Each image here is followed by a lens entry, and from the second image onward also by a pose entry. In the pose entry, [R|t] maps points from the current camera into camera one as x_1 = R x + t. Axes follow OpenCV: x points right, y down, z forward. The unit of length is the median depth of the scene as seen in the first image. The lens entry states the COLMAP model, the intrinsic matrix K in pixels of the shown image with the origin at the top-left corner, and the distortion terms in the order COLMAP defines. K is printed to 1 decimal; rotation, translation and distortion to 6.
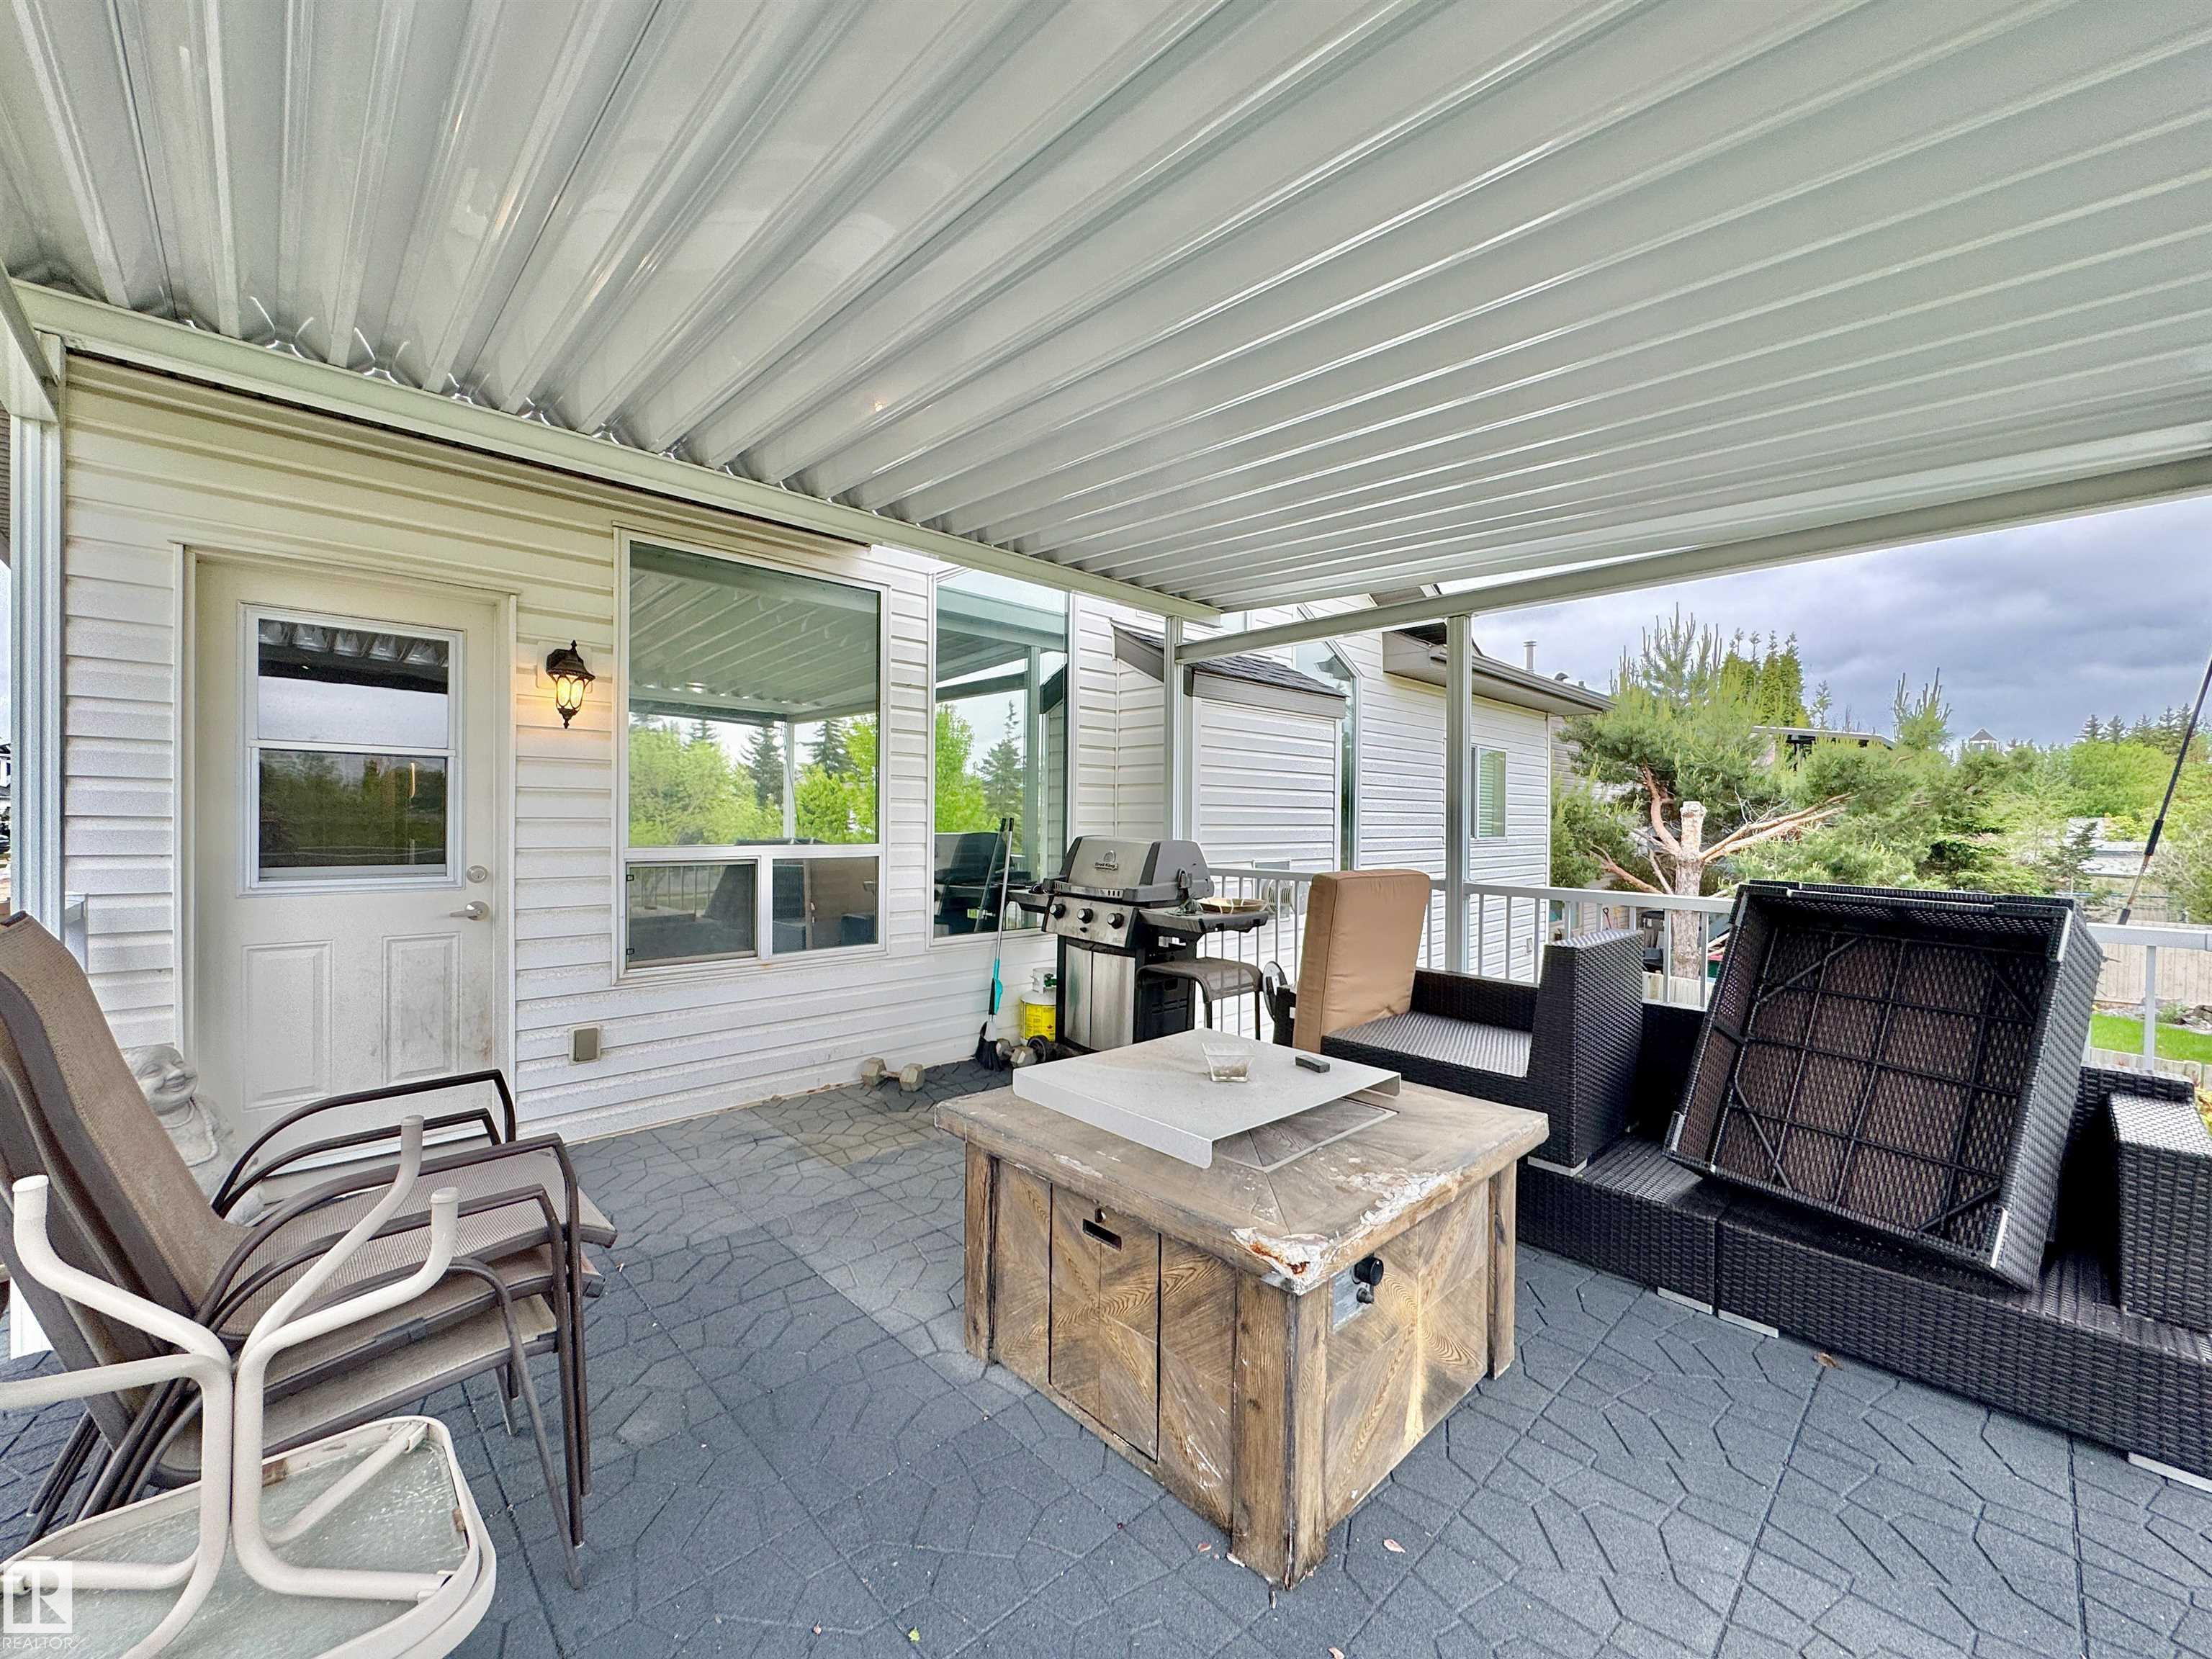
lens RADIAL K [[878.4, 0, 1106.0], [0, 878.4, 829.5], [0, 0, 1]] dist [0.000293, 0.000019]
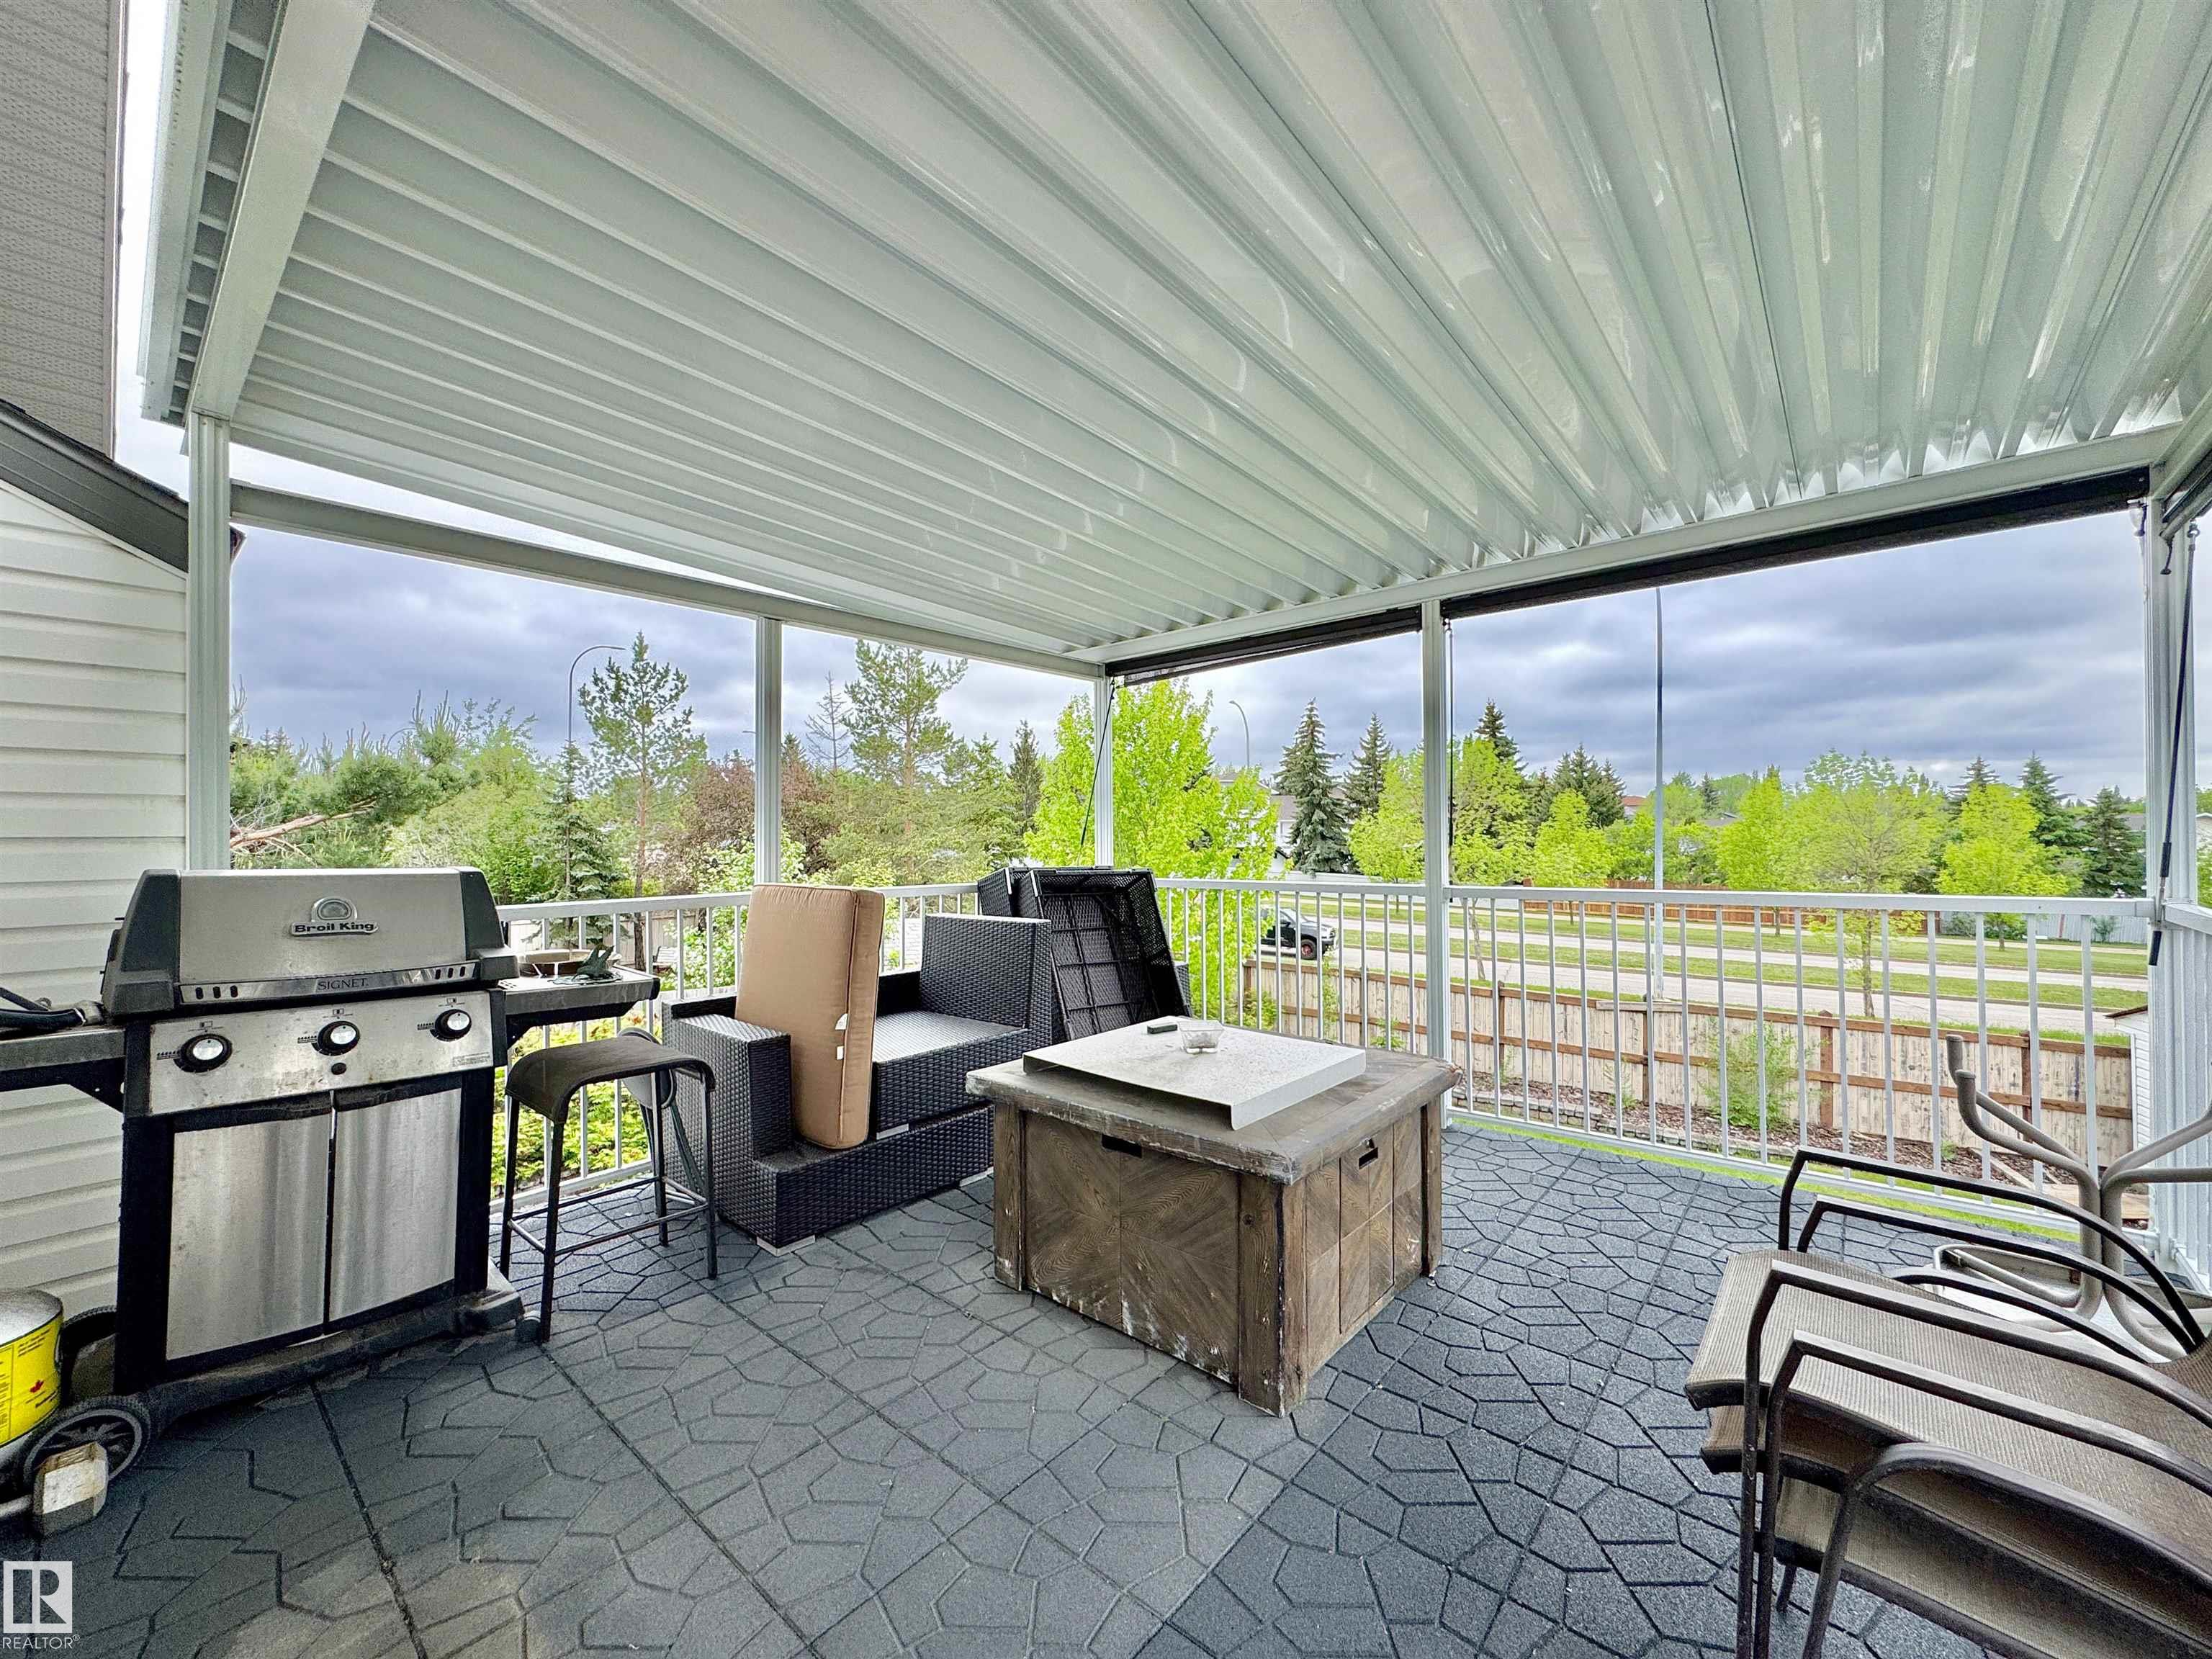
lens RADIAL K [[878.4, 0, 1106.0], [0, 878.4, 829.5], [0, 0, 1]] dist [0.000293, 0.000019]
pose [[-0.101064, 0.012165, 0.994806, -0.669622], [0.013421, 0.999851, -0.010863, -0.002044], [-0.994789, 0.012254, -0.101212, 0.814667]]
